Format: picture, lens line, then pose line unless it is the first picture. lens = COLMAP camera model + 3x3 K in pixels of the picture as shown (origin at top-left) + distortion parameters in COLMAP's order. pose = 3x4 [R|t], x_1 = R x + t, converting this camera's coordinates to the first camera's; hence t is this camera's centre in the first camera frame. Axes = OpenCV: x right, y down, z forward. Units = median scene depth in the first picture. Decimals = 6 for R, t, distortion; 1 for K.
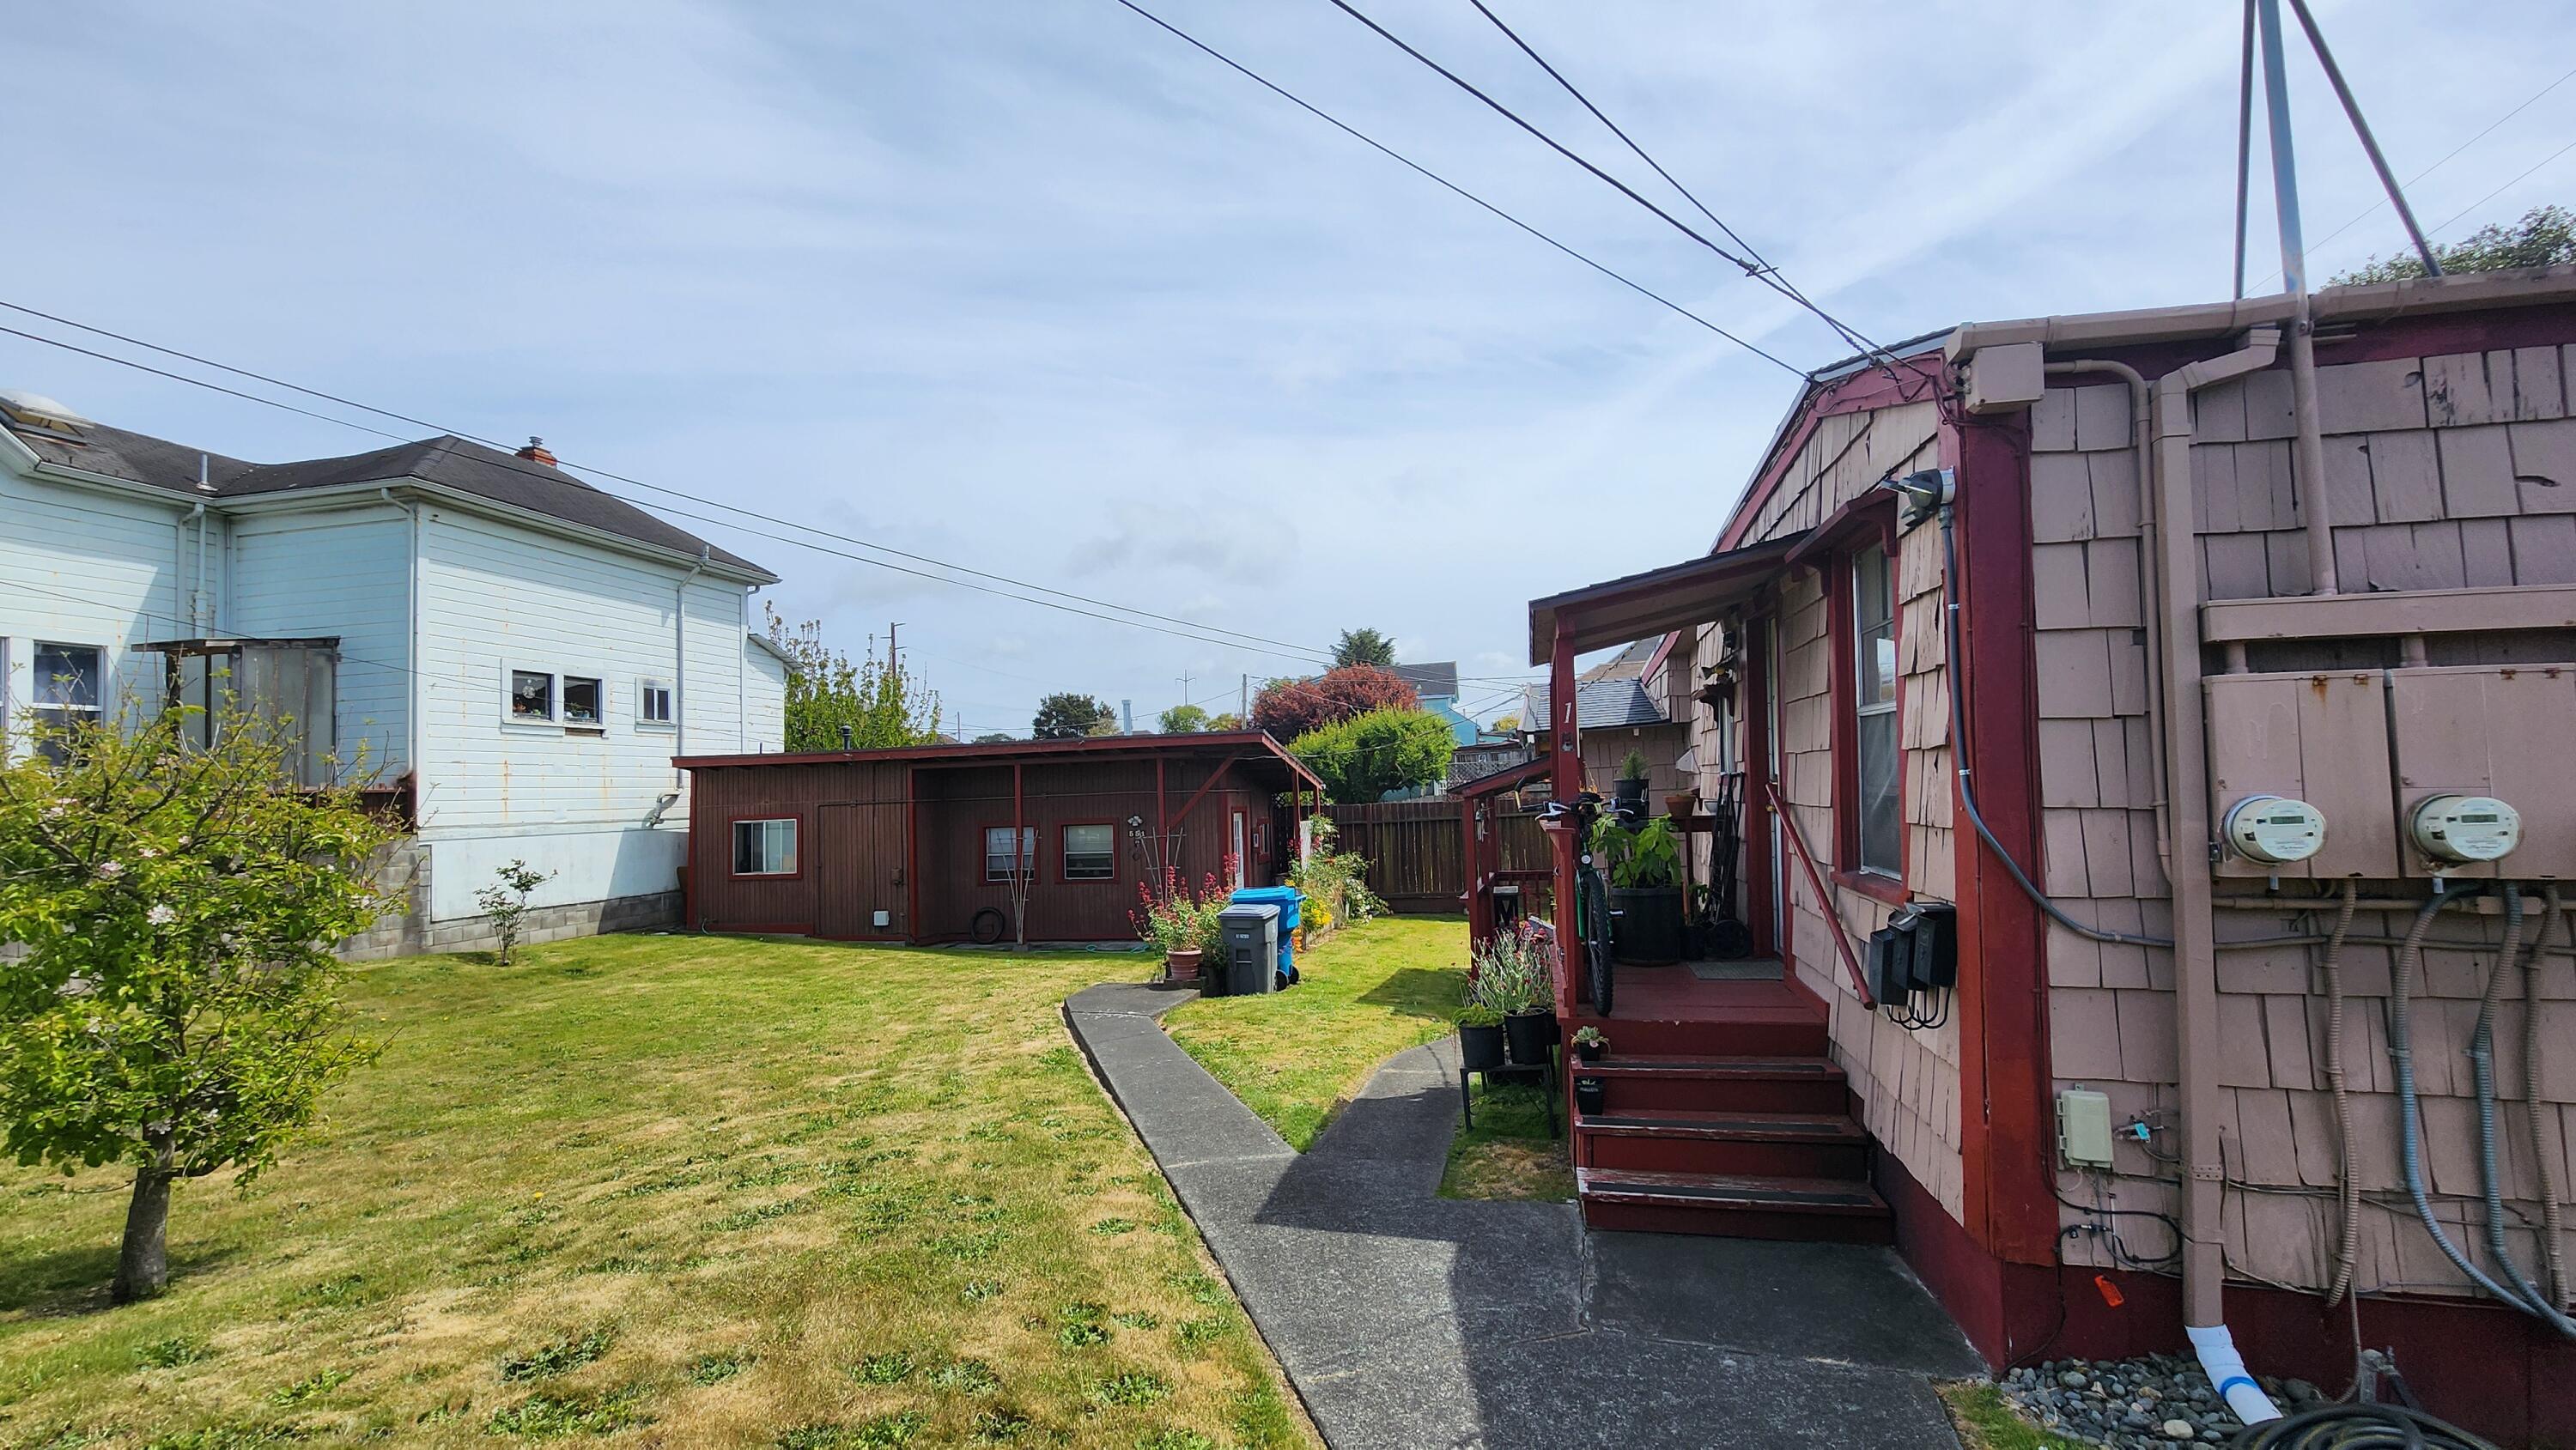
lens RADIAL K [[1051.0, 0, 1285.6], [0, 1051.0, 742.4], [0, 0, 1]] dist [-0.000761, 0.000780]
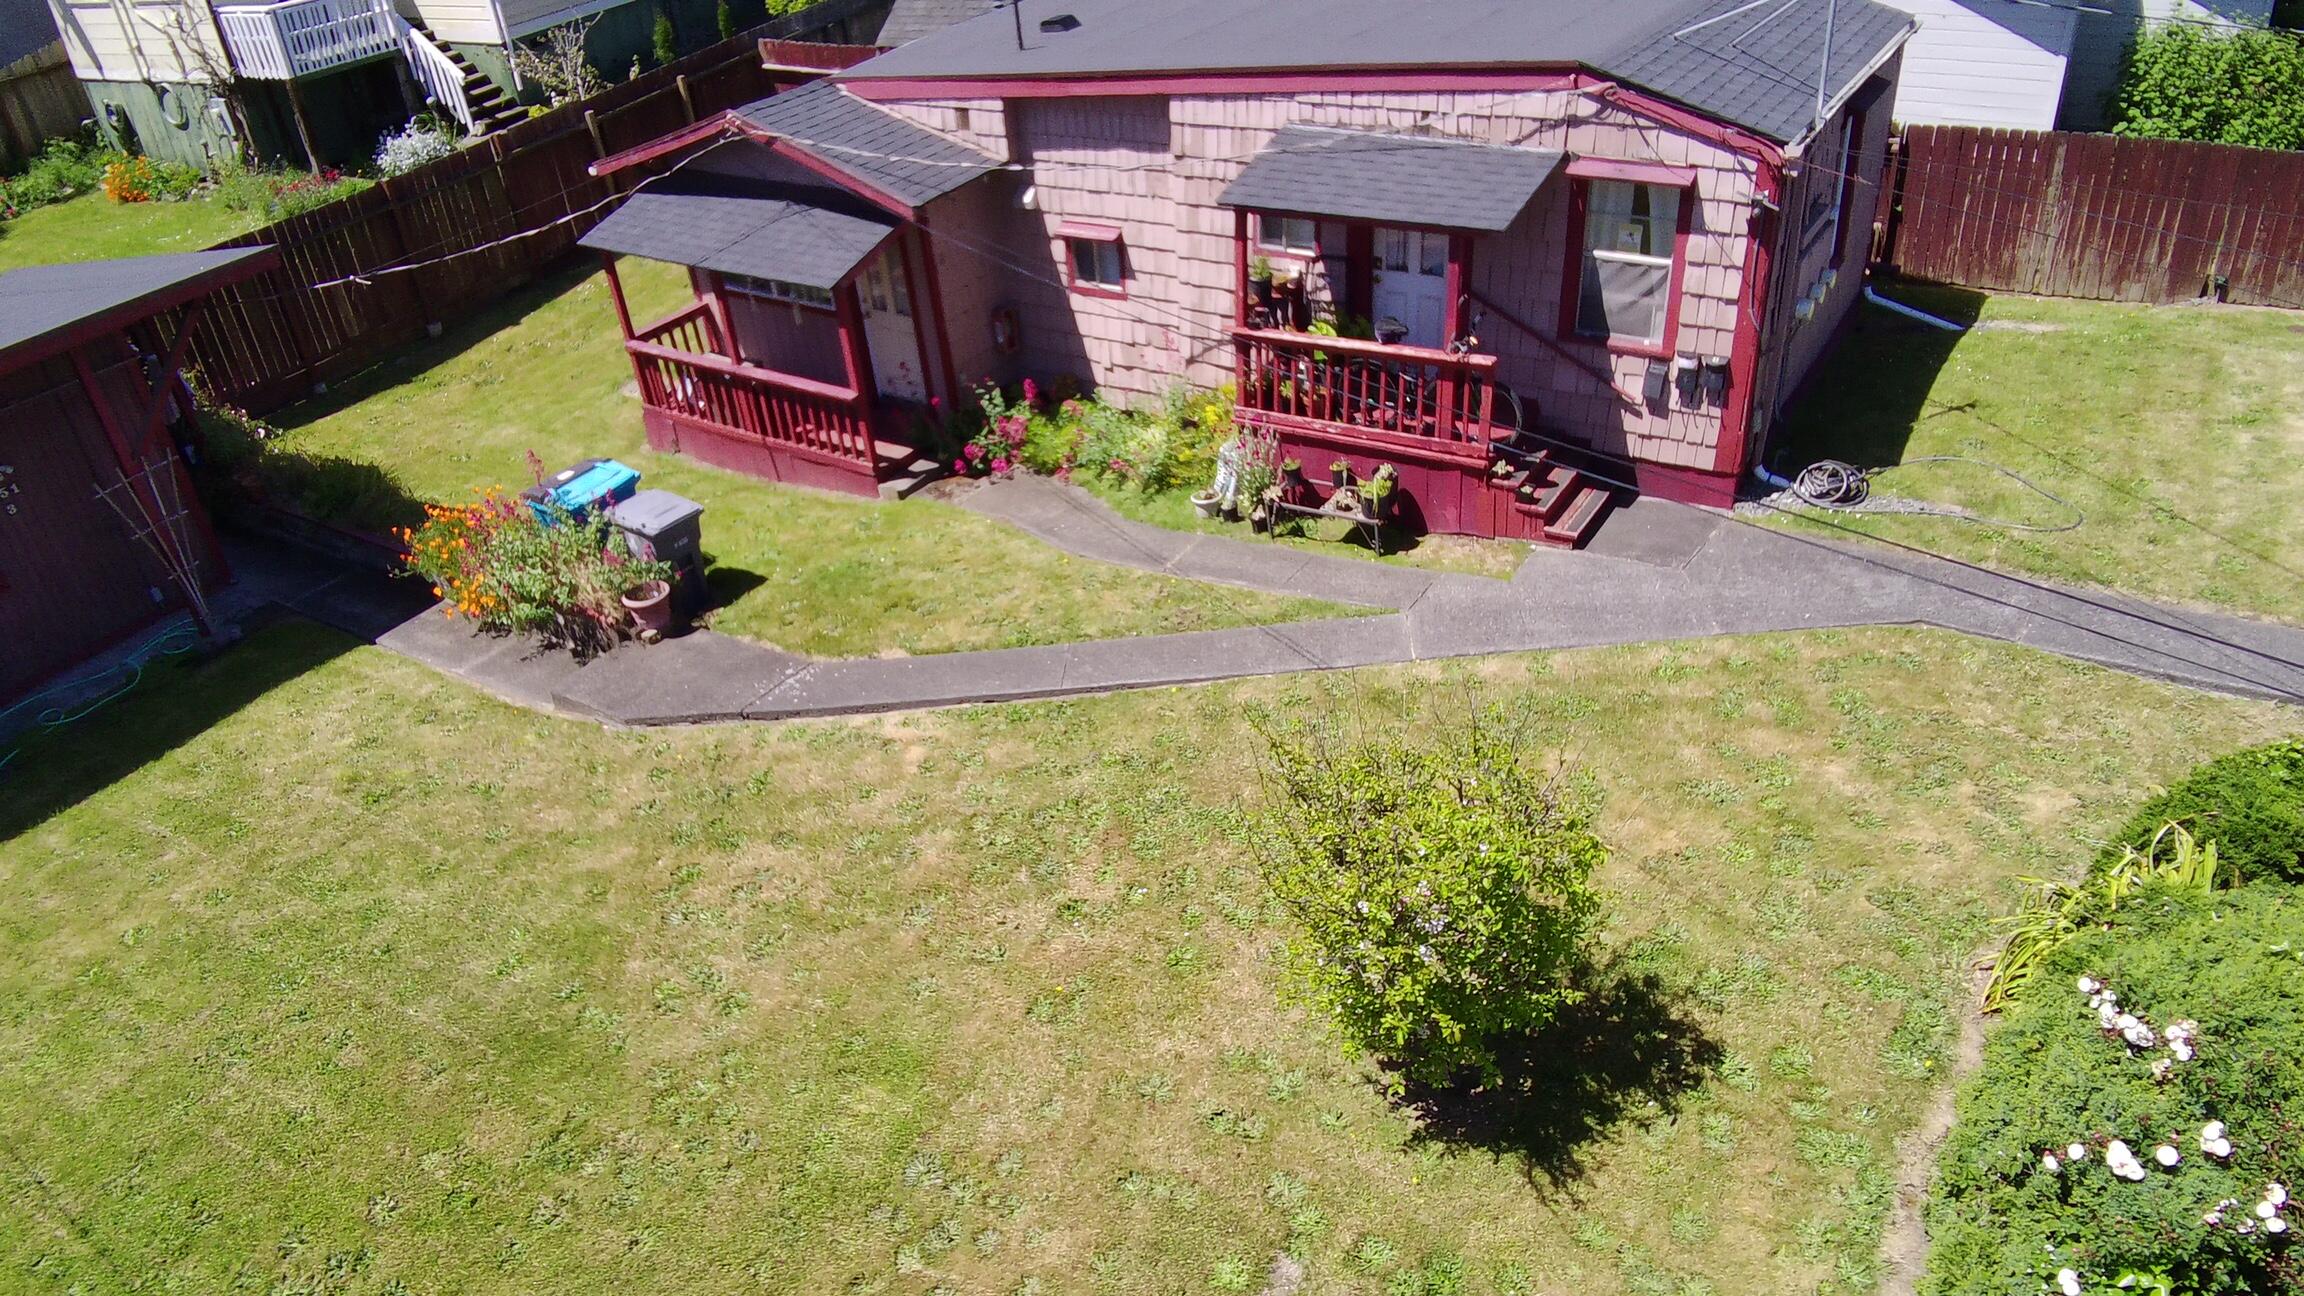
lens RADIAL K [[1533.5, 0, 1137.4], [0, 1533.5, 654.4], [0, 0, 1]] dist [0.055602, -0.120868]
pose [[0.335709, -0.512944, 0.790056, -0.748665], [0.026541, 0.843549, 0.536396, -0.303749], [-0.941592, -0.159104, 0.296801, 0.260010]]
